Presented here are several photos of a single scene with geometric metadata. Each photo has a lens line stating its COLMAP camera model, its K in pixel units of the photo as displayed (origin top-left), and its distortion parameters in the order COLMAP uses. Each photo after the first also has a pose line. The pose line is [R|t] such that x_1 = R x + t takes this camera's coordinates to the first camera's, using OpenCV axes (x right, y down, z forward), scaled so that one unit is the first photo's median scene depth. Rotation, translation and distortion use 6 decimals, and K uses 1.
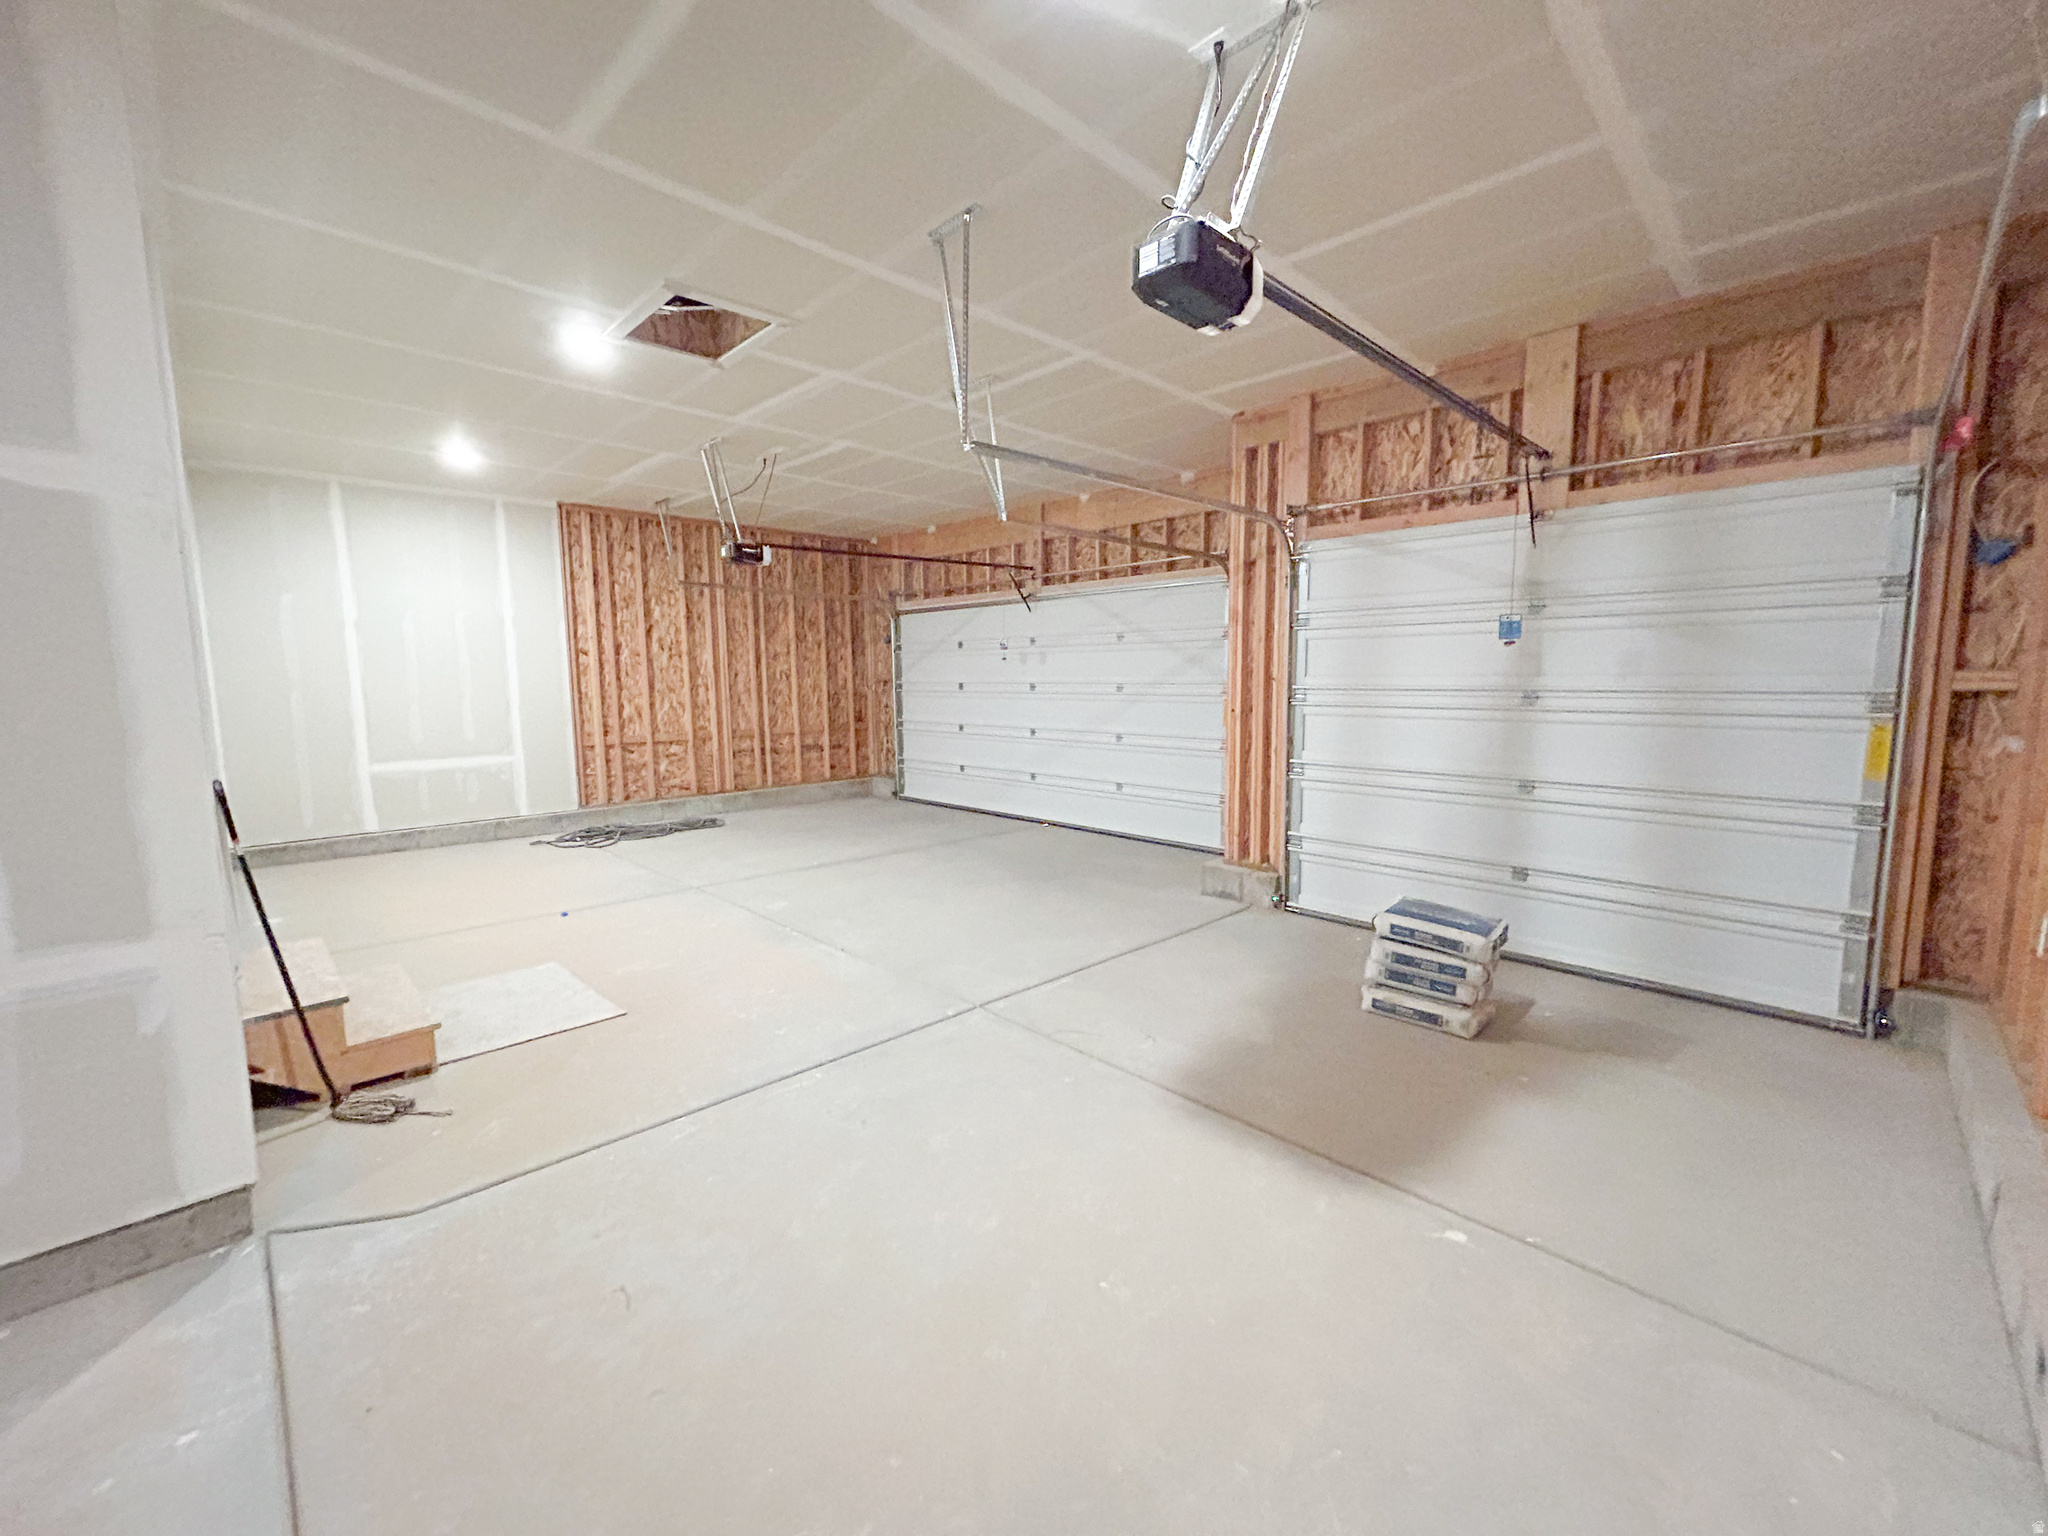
lens RADIAL K [[823.5, 0, 1022.2], [0, 823.5, 767.7], [0, 0, 1]] dist [-0.000844, 0.000916]
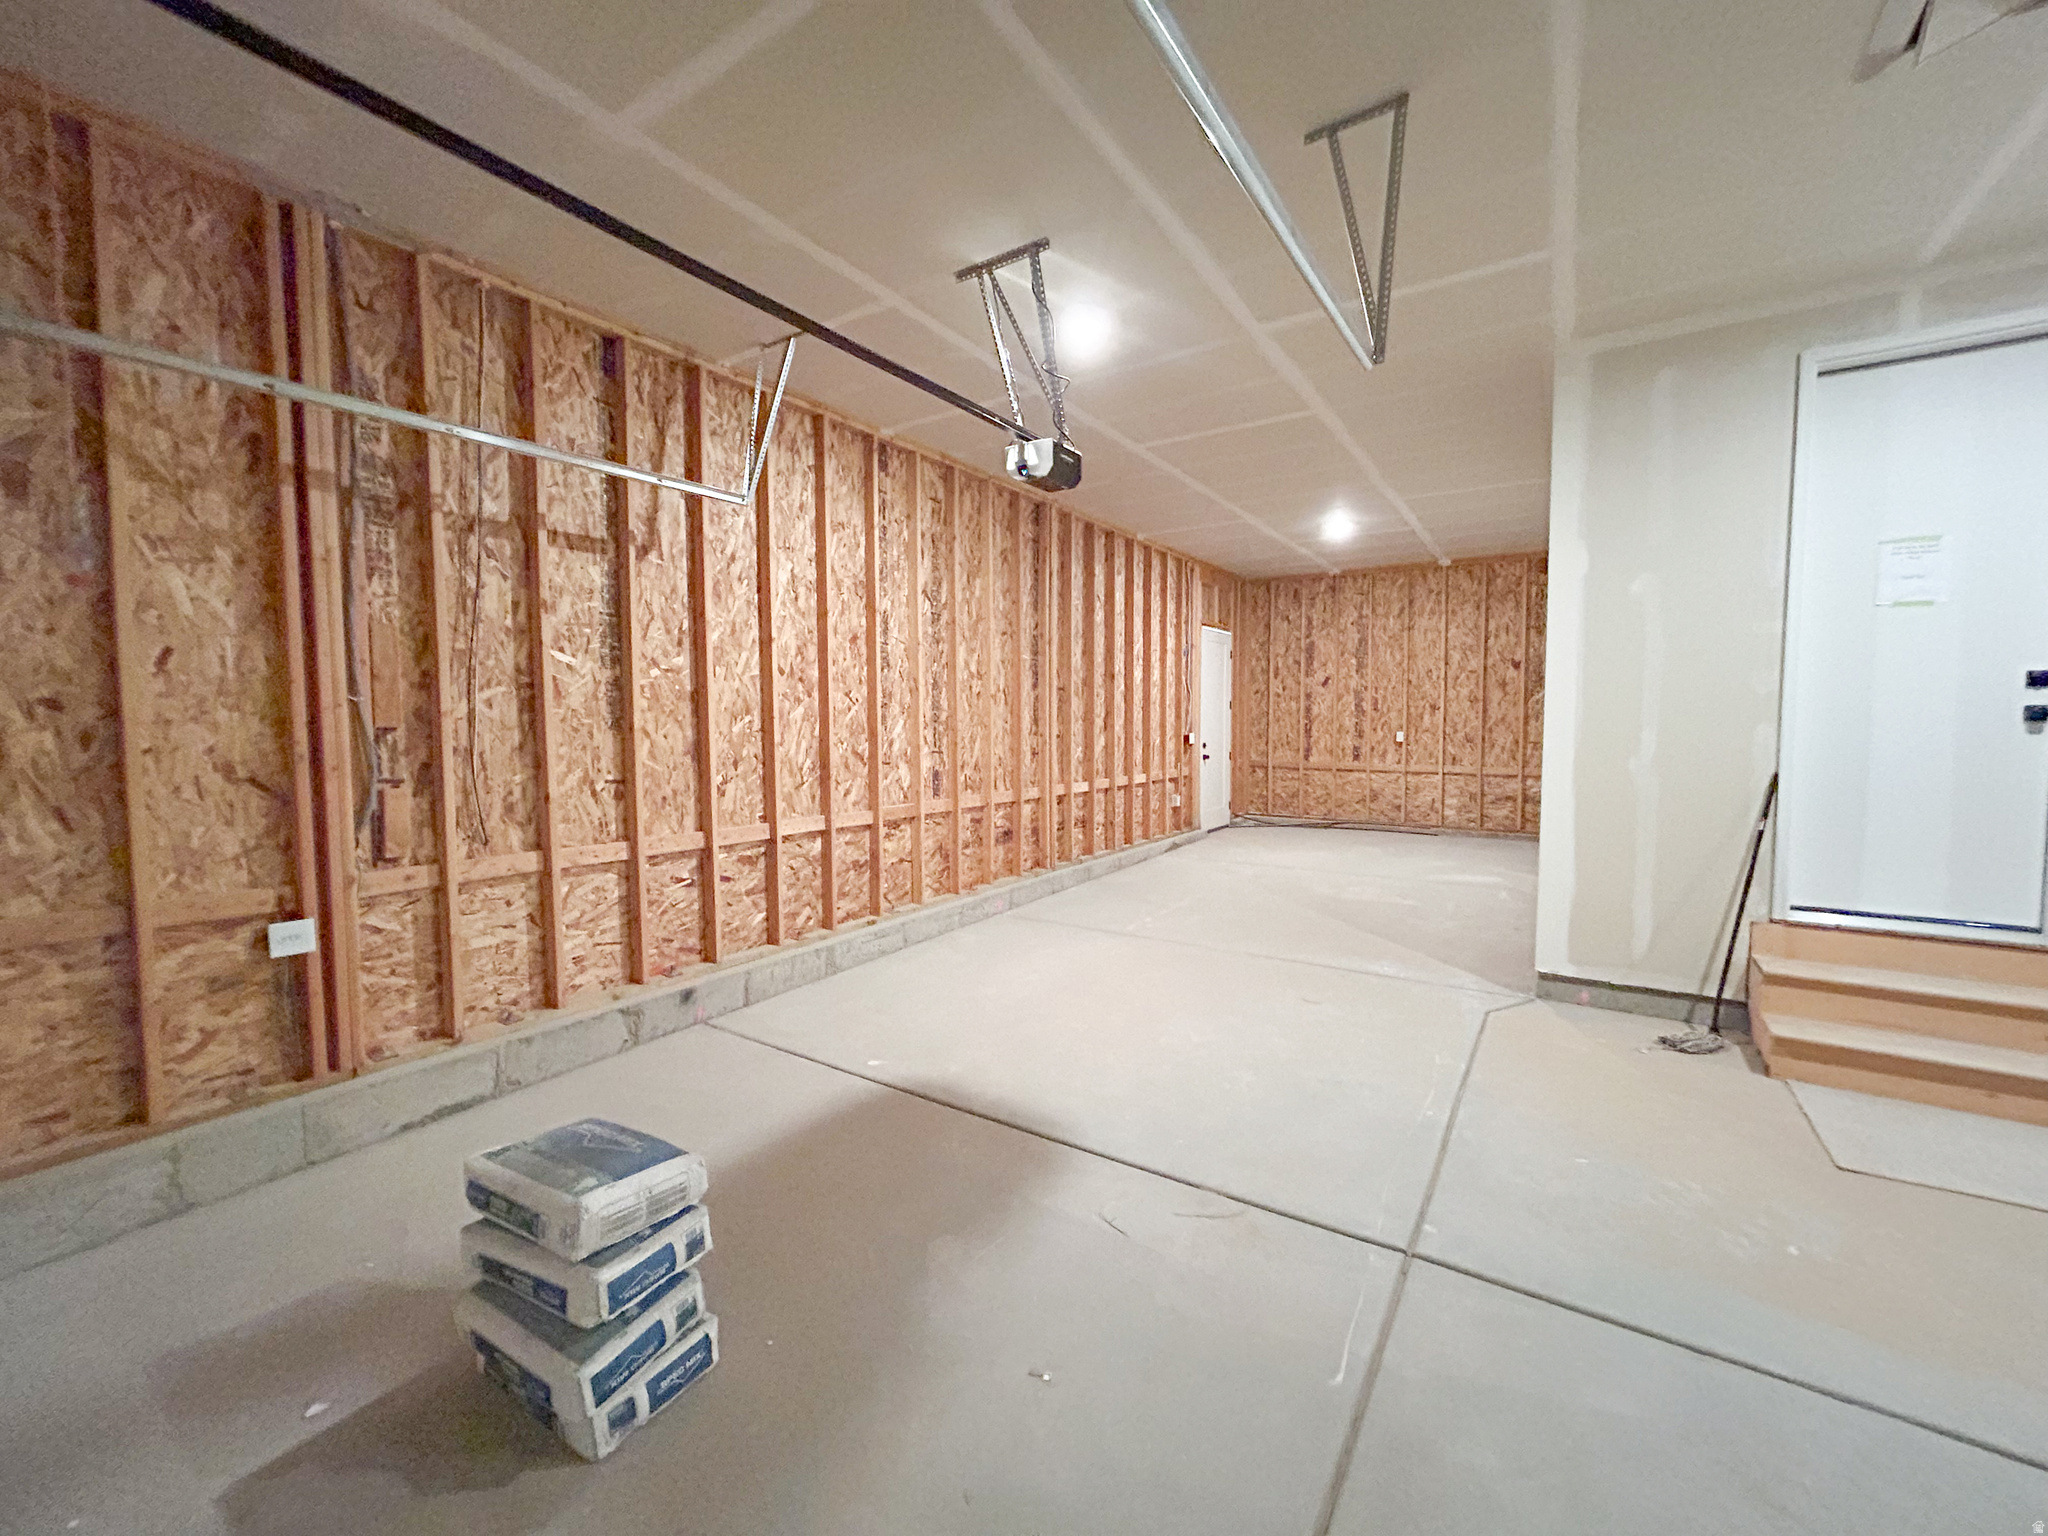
lens RADIAL K [[823.5, 0, 1022.6], [0, 823.5, 769.1], [0, 0, 1]] dist [-0.000844, 0.000916]
pose [[-0.980368, 0.024657, -0.195627, 0.142880], [-0.010403, 0.984300, 0.176198, -0.066743], [0.196900, 0.174774, -0.964720, 0.647964]]
